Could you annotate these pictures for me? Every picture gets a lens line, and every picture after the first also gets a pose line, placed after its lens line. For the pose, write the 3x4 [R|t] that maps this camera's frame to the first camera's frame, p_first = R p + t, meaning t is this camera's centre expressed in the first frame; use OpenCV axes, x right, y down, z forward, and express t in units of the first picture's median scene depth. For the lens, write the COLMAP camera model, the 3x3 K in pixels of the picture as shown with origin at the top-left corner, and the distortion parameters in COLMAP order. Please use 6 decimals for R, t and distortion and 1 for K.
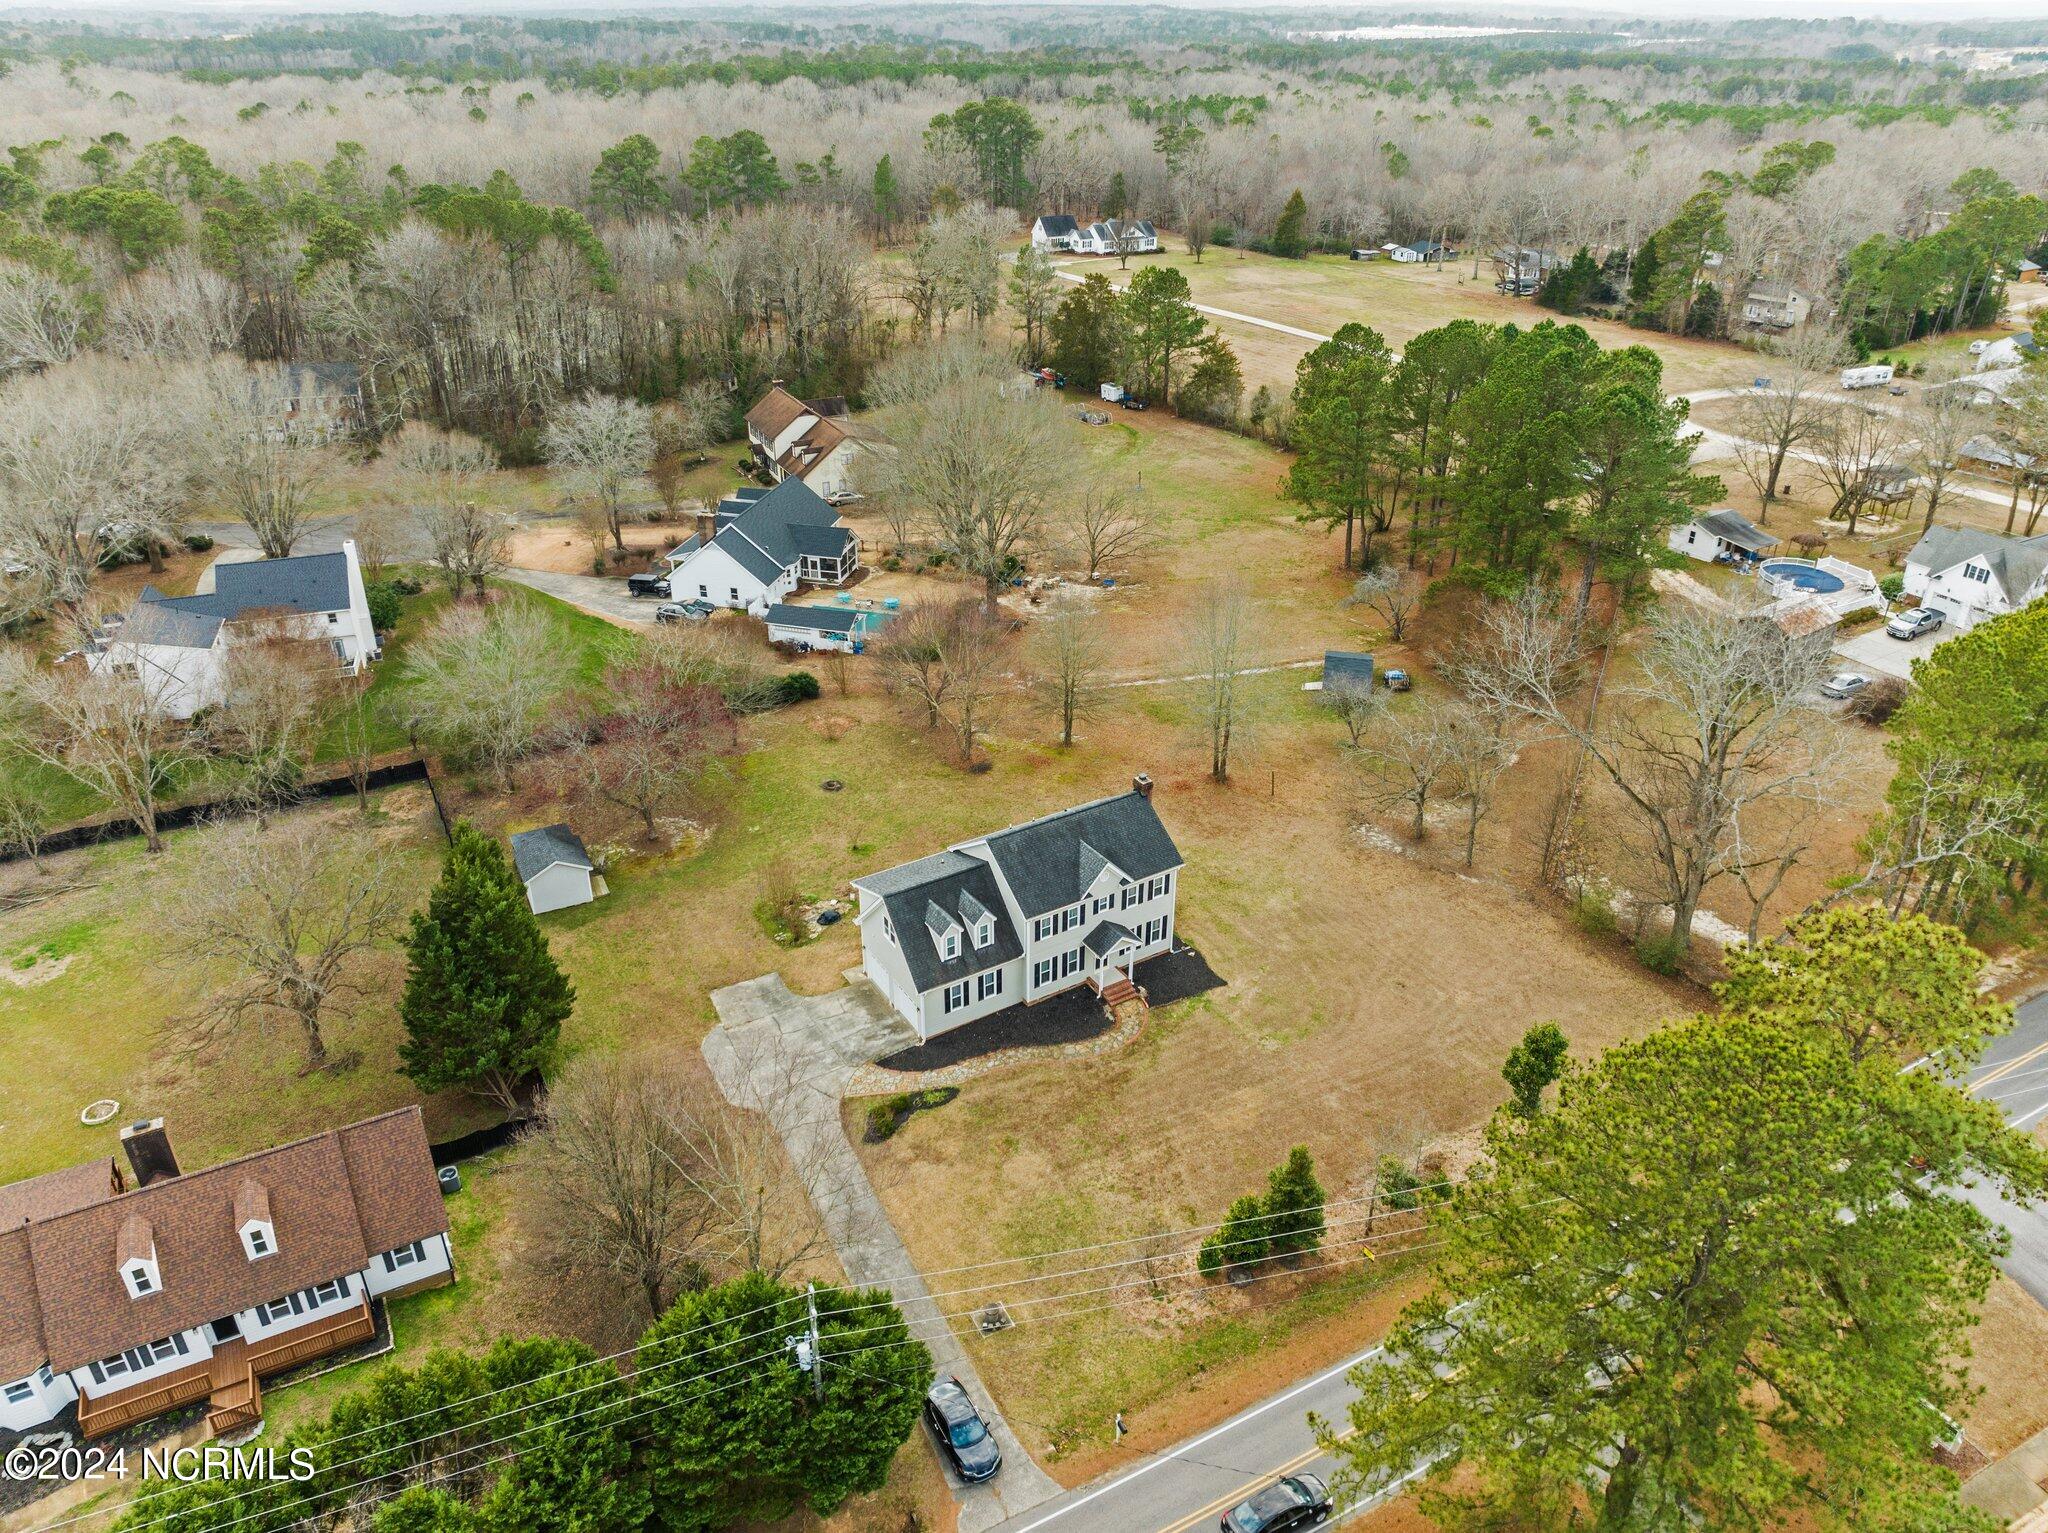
lens RADIAL K [[1423.1, 0, 1040.7], [0, 1423.1, 765.2], [0, 0, 1]] dist [-0.051492, 0.014452]
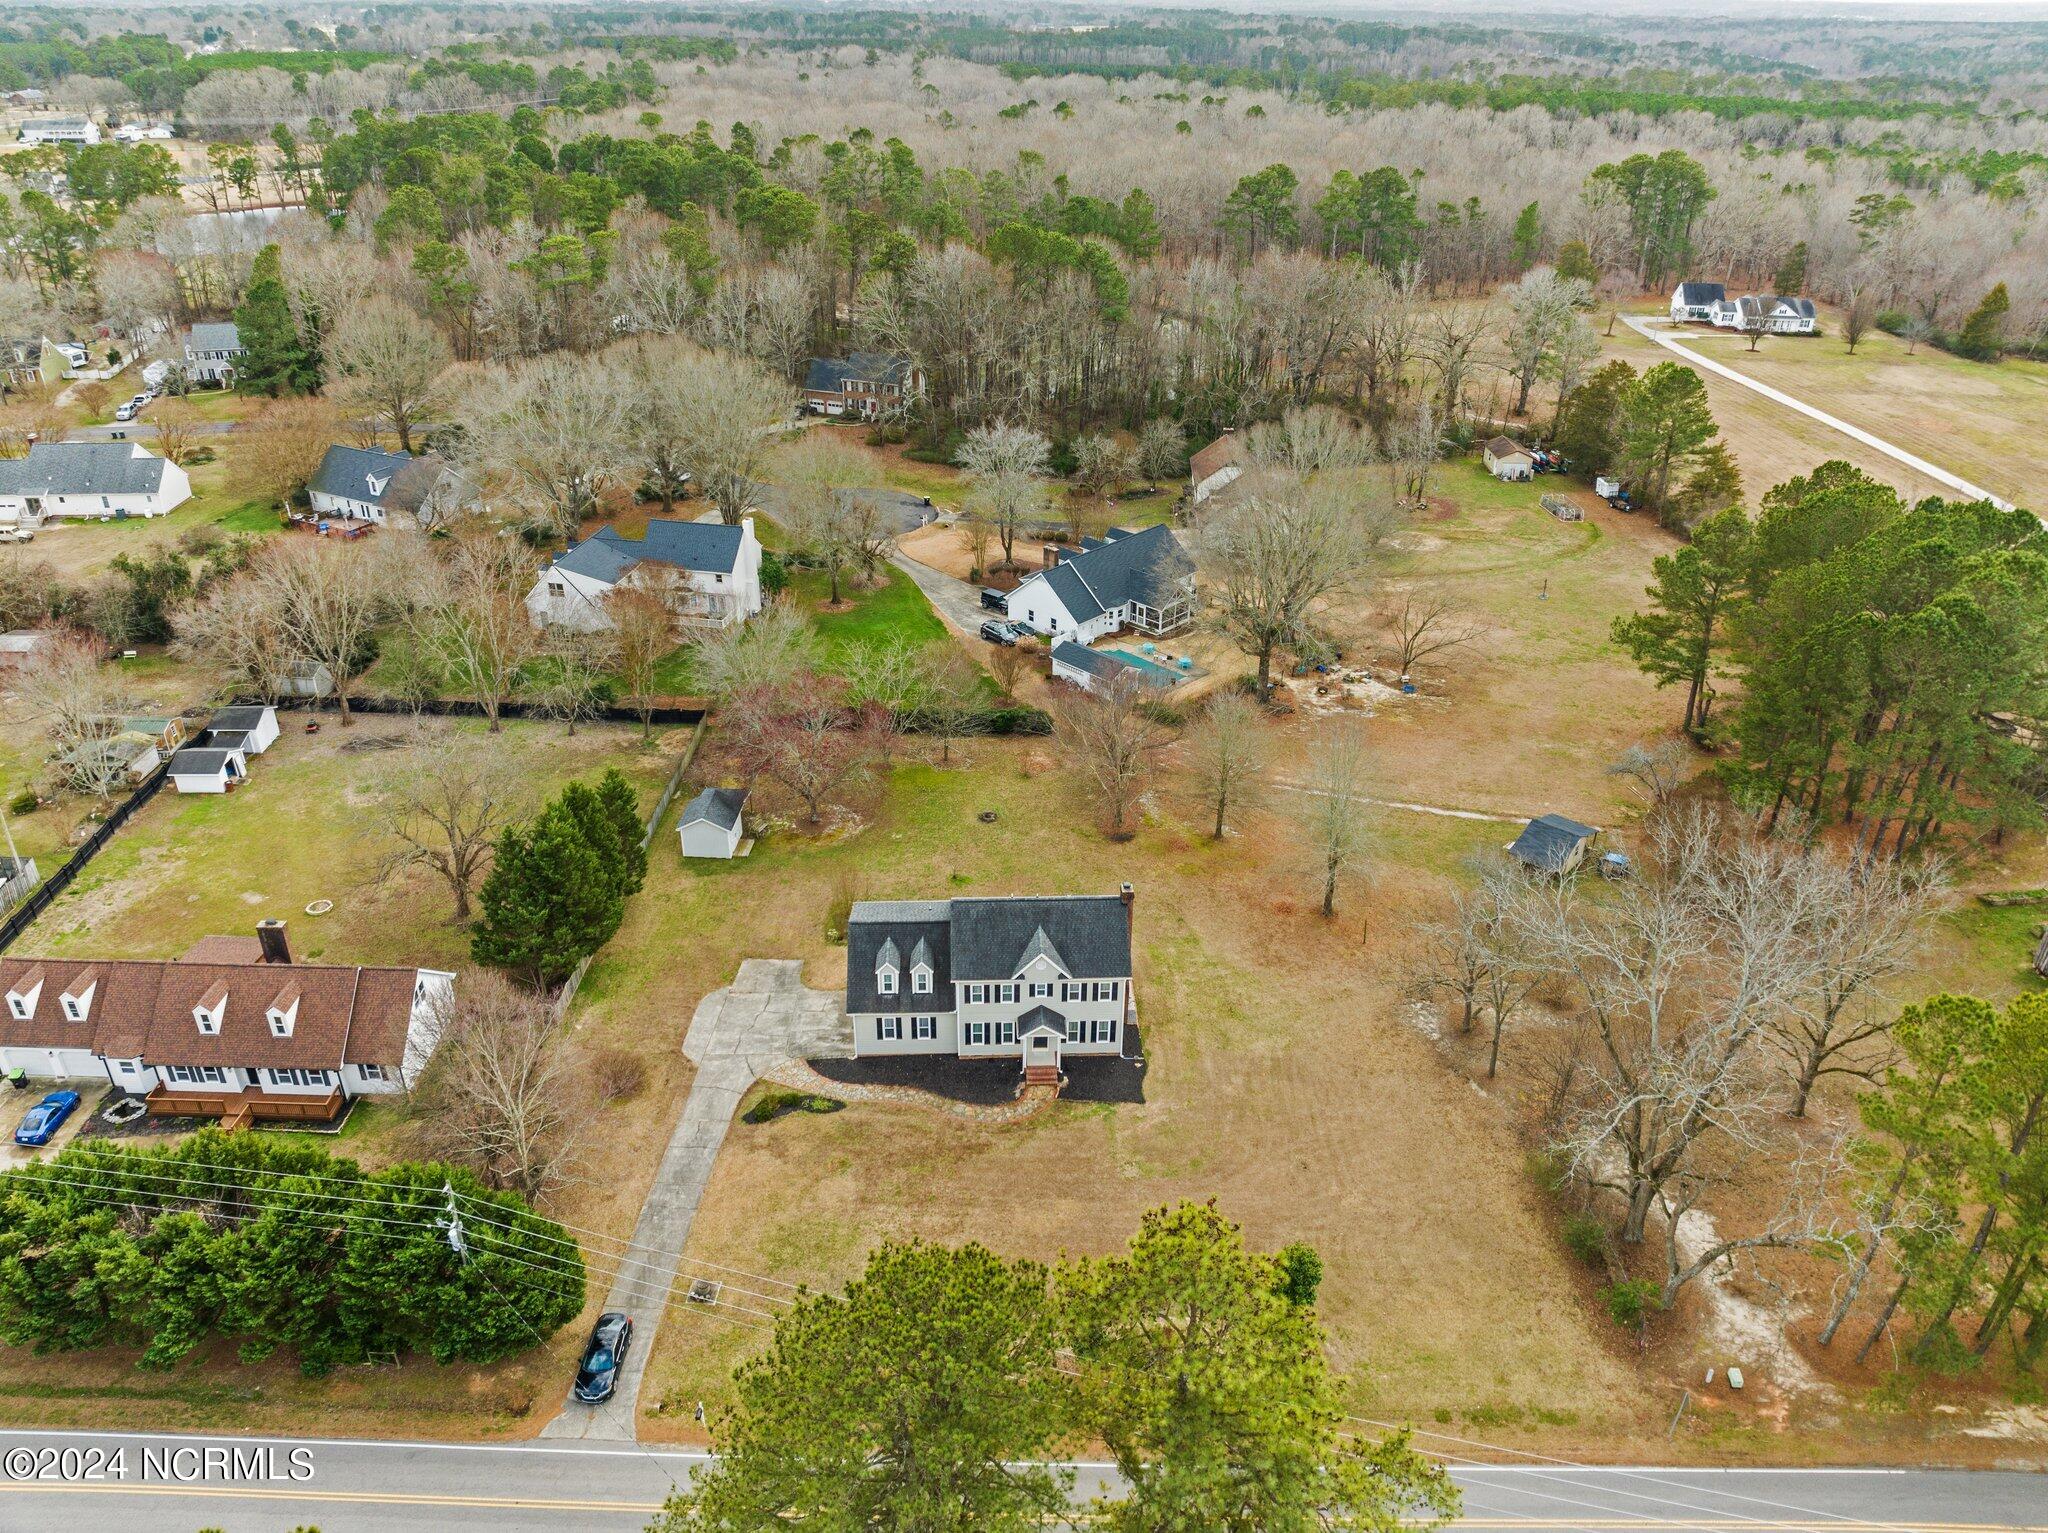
lens RADIAL K [[1423.1, 0, 1022.4], [0, 1423.1, 754.5], [0, 0, 1]] dist [-0.051492, 0.014452]
pose [[0.870122, 0.238353, -0.431365, 0.440473], [-0.242743, 0.969010, 0.045785, -0.116281], [0.428910, 0.064872, 0.901015, 0.024560]]
